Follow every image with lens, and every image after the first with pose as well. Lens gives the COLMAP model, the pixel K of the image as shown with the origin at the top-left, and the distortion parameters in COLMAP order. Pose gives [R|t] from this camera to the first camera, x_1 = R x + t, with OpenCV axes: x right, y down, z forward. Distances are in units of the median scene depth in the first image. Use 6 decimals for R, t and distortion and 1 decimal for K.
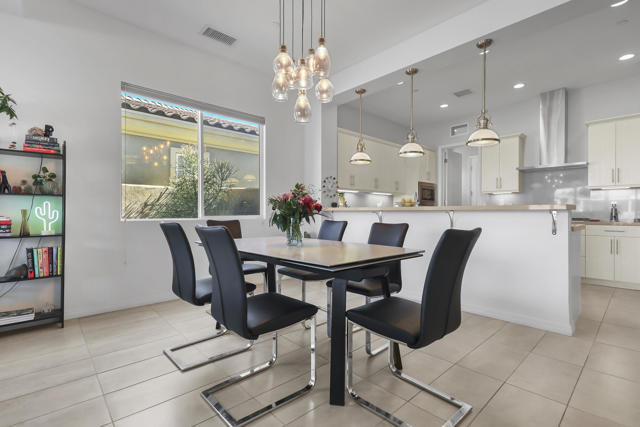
lens RADIAL K [[306.0, 0, 320.2], [0, 306.0, 212.5], [0, 0, 1]] dist [-0.002379, -0.000004]
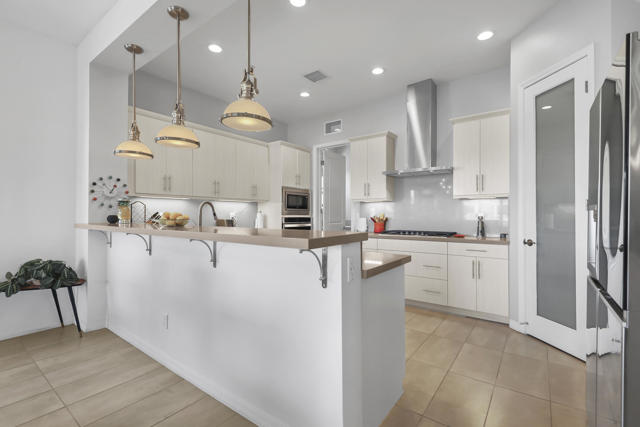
lens RADIAL K [[293.4, 0, 322.8], [0, 293.4, 212.0], [0, 0, 1]] dist [0.005599, 0.000471]
pose [[0.982850, 0.000797, 0.184407, 0.365379], [0.000990, 0.999953, -0.009599, -0.031811], [-0.184406, 0.009617, 0.982803, 0.264420]]
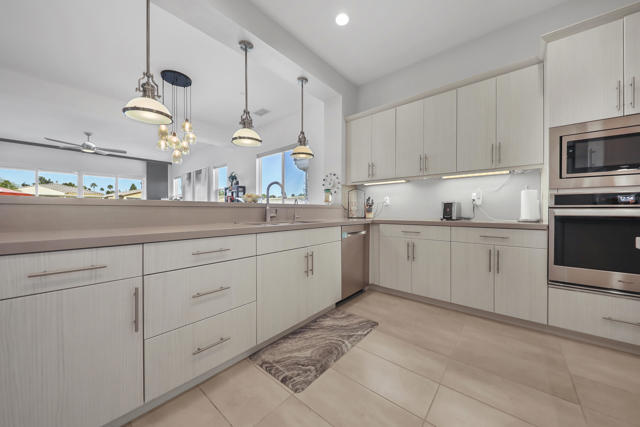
lens RADIAL K [[225.3, 0, 327.0], [0, 225.3, 210.6], [0, 0, 1]] dist [0.002236, -0.000249]
pose [[0.128771, -0.003116, -0.991669, 0.735339], [0.001119, 0.999995, -0.002997, 0.004148], [0.991674, -0.000724, 0.128774, 0.879448]]
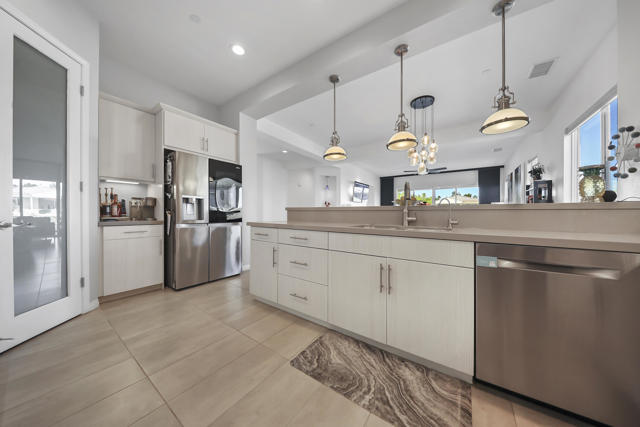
lens RADIAL K [[203.5, 0, 321.7], [0, 203.5, 213.1], [0, 0, 1]] dist [-0.002104, -0.000020]
pose [[-0.979324, -0.011171, -0.201987, 0.488405], [-0.011303, 0.999936, -0.000503, 0.003550], [0.201980, 0.001791, -0.979388, 1.166899]]
